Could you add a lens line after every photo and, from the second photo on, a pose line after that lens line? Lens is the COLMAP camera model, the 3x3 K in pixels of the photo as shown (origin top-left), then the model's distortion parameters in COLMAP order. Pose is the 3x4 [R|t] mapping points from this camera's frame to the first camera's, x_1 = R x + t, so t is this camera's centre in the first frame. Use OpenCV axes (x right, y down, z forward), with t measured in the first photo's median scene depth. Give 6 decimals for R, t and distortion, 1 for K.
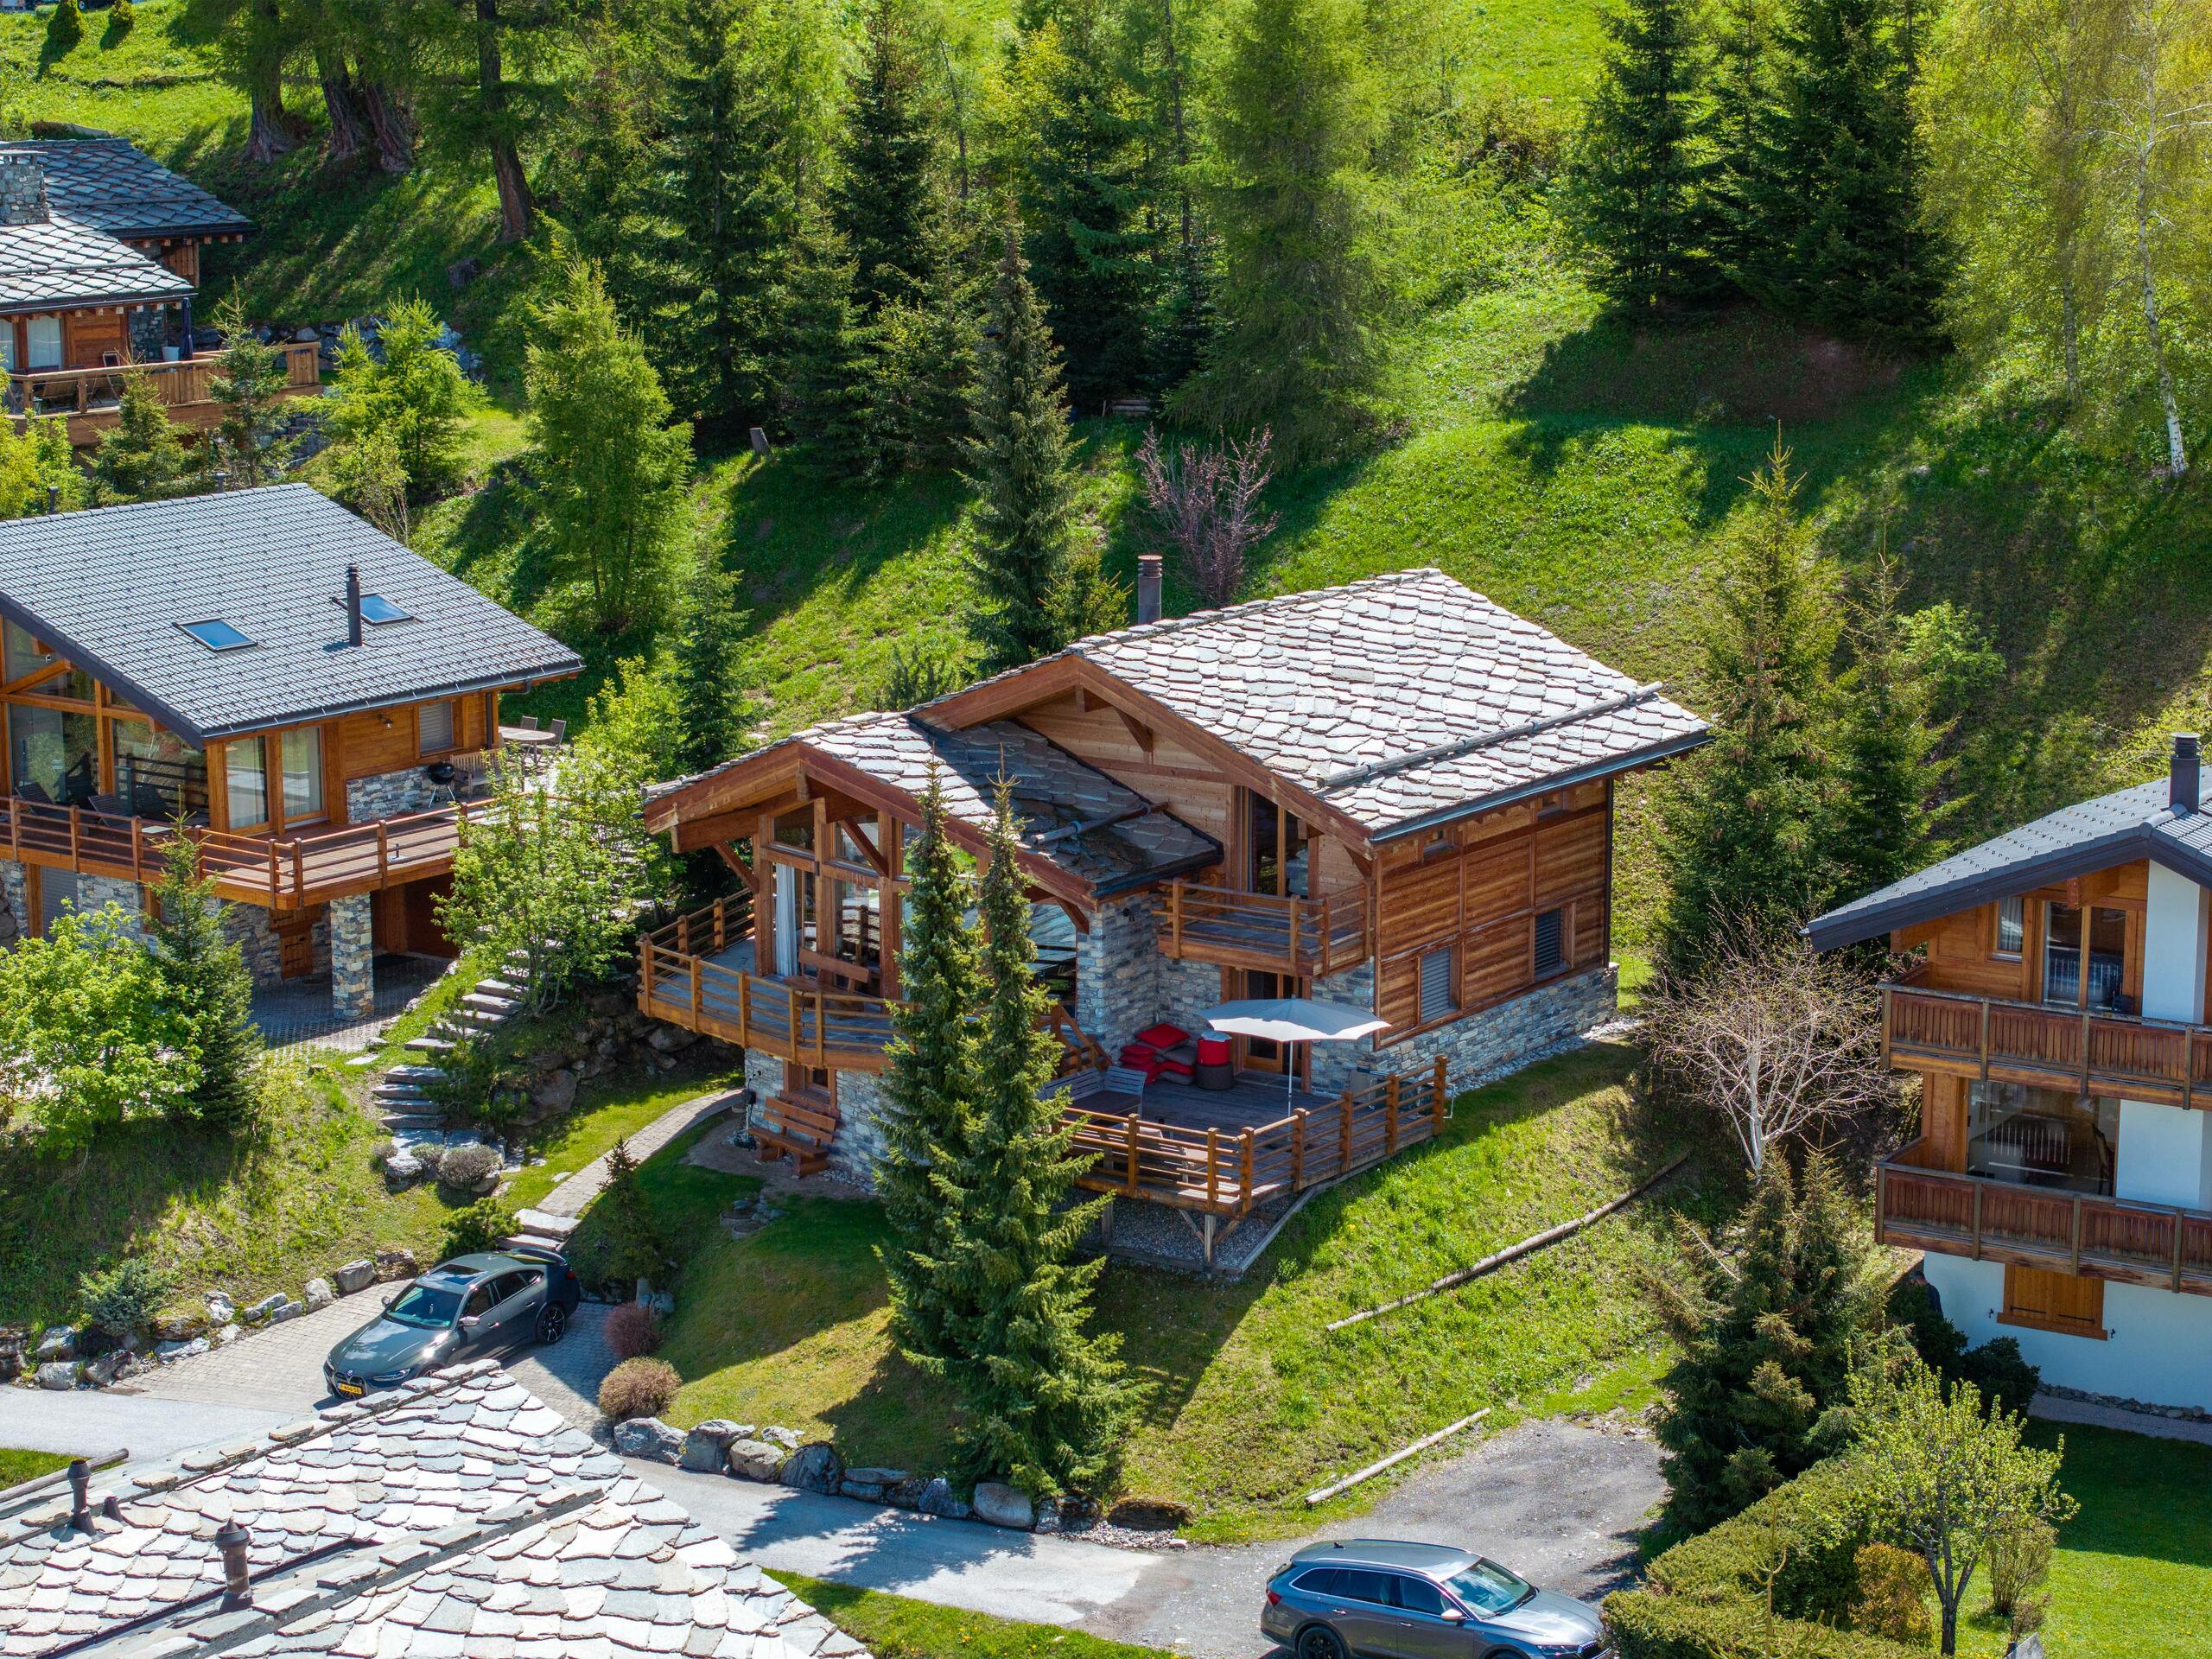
lens RADIAL K [[4550.9, 0, 1106.3], [0, 4550.9, 830.3], [0, 0, 1]] dist [0.051125, 0.000000]
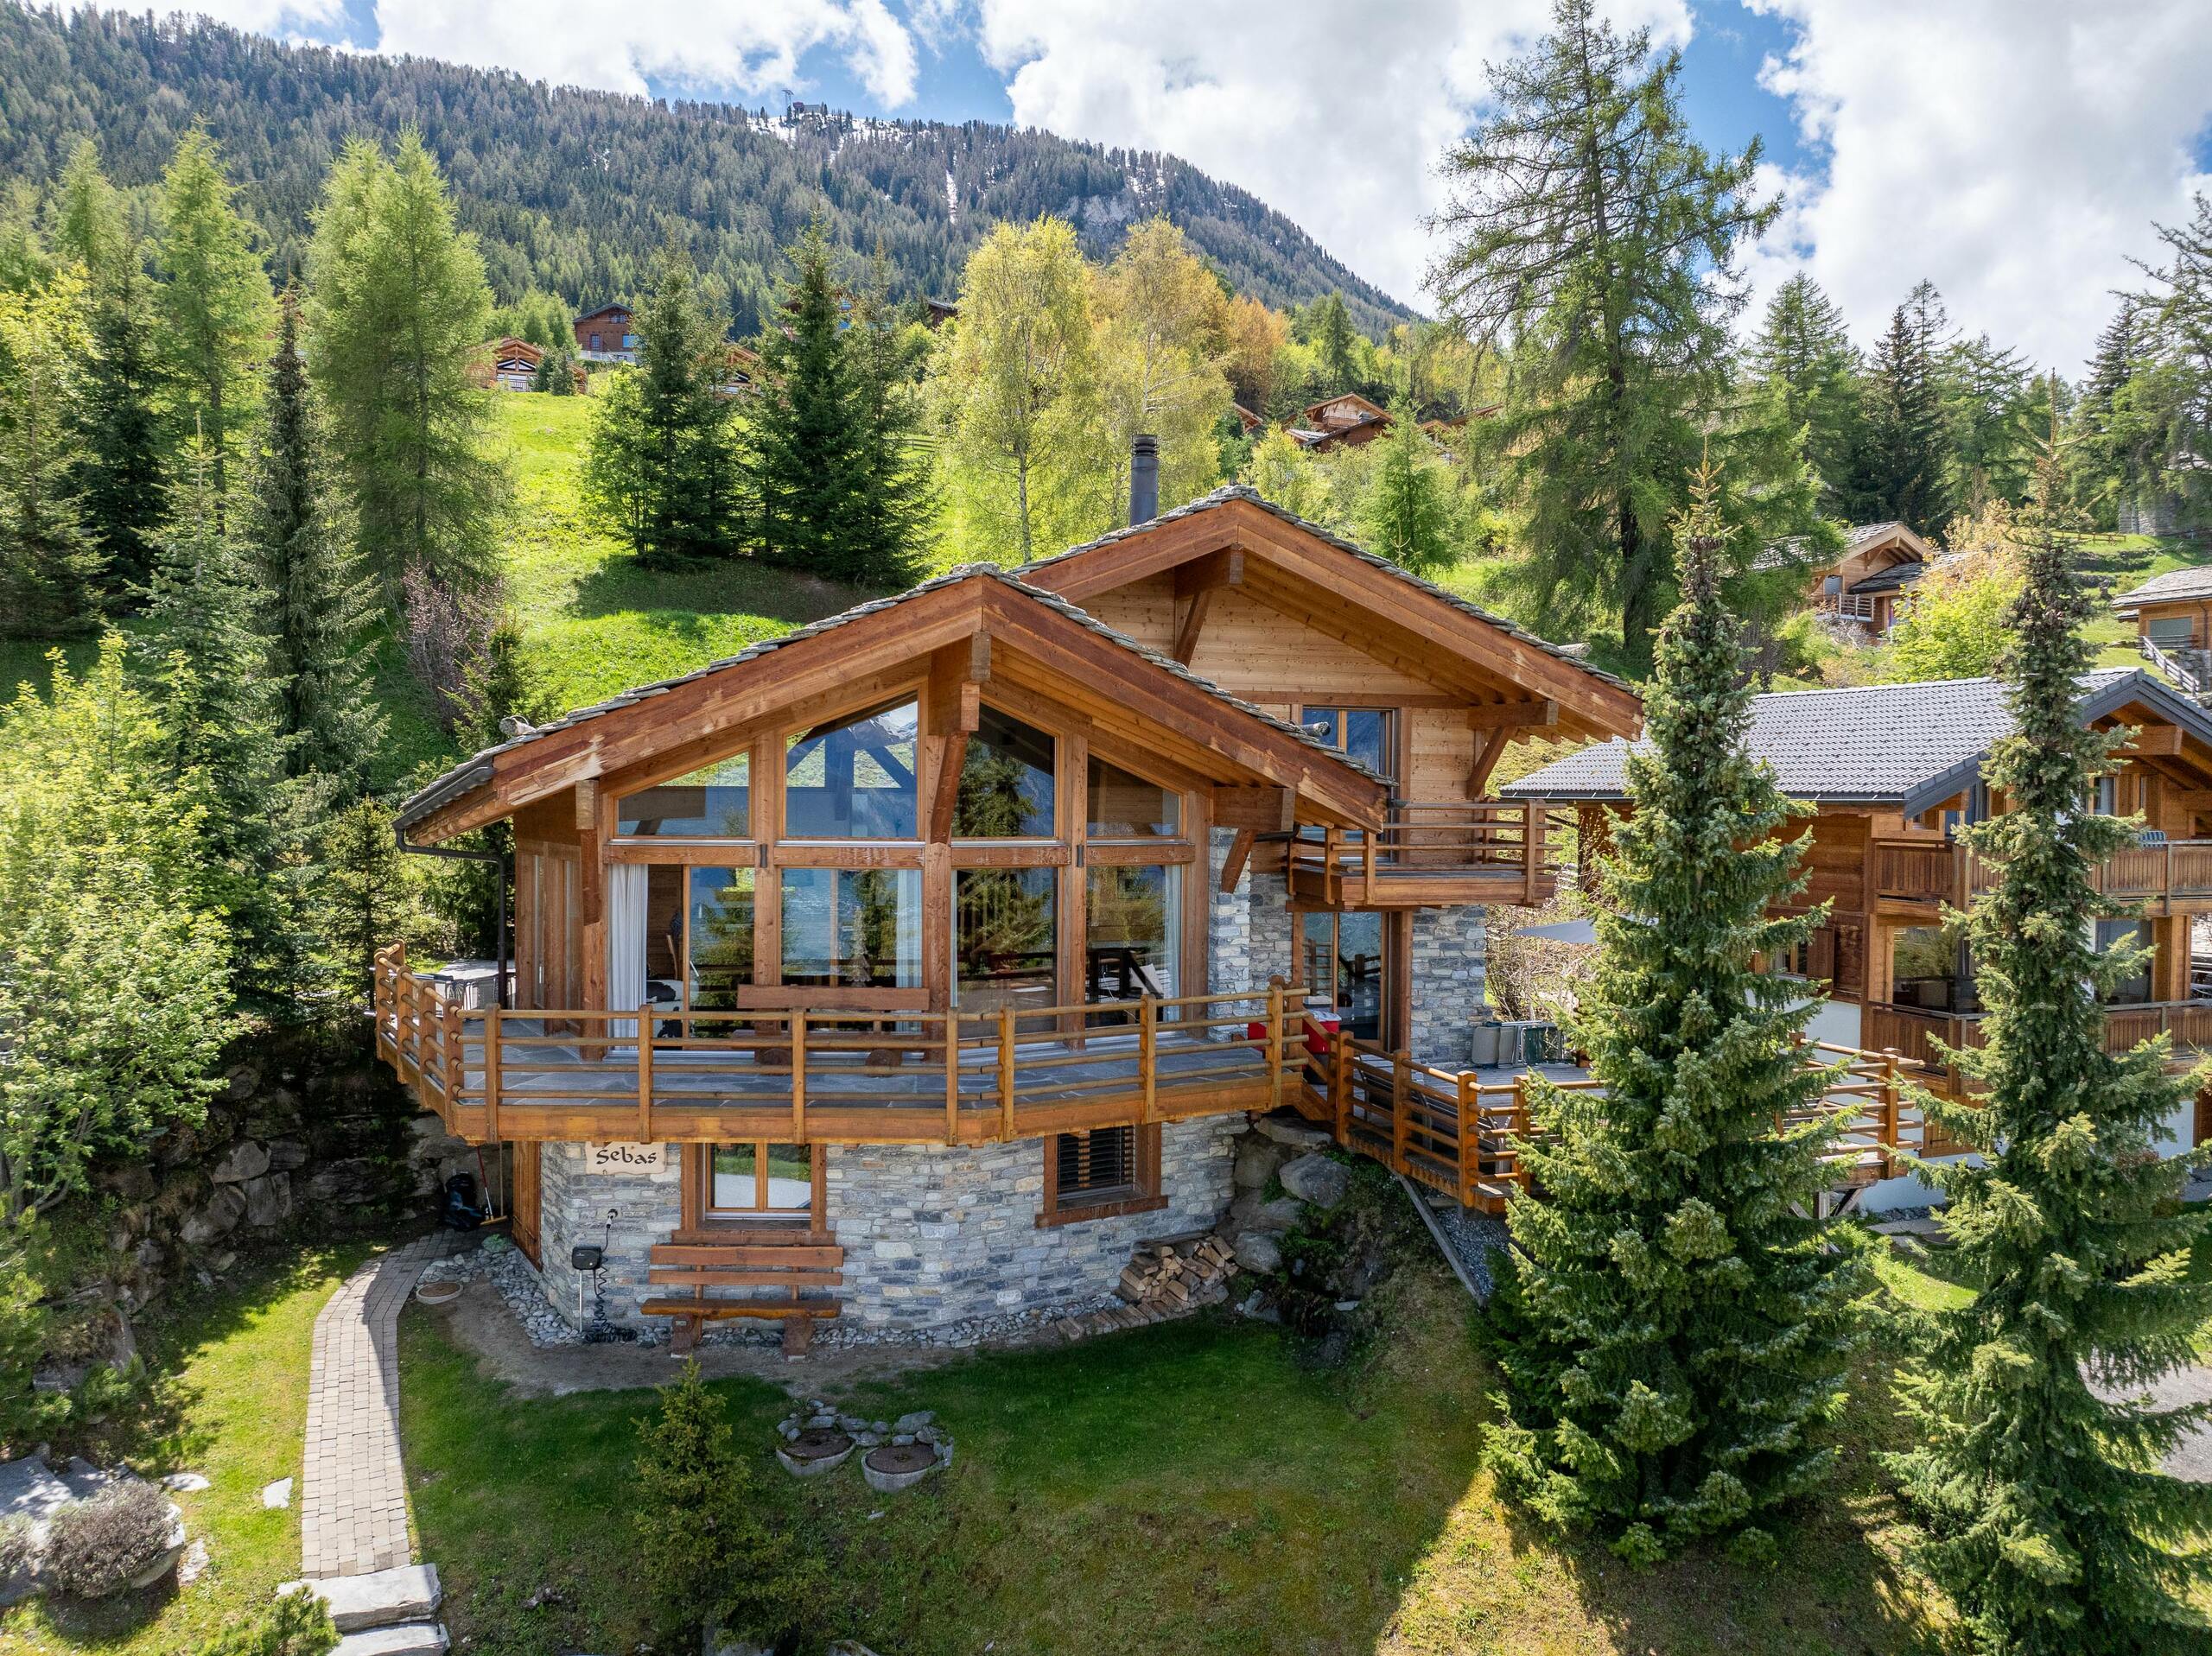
lens RADIAL K [[1539.7, 0, 1097.6], [0, 1539.7, 824.5], [0, 0, 1]] dist [-0.041282, 0.006511]
pose [[0.606198, -0.011343, 0.795233, -0.205881], [0.142705, 0.985222, -0.094729, 0.031112], [-0.782406, 0.170908, 0.598858, 0.834819]]
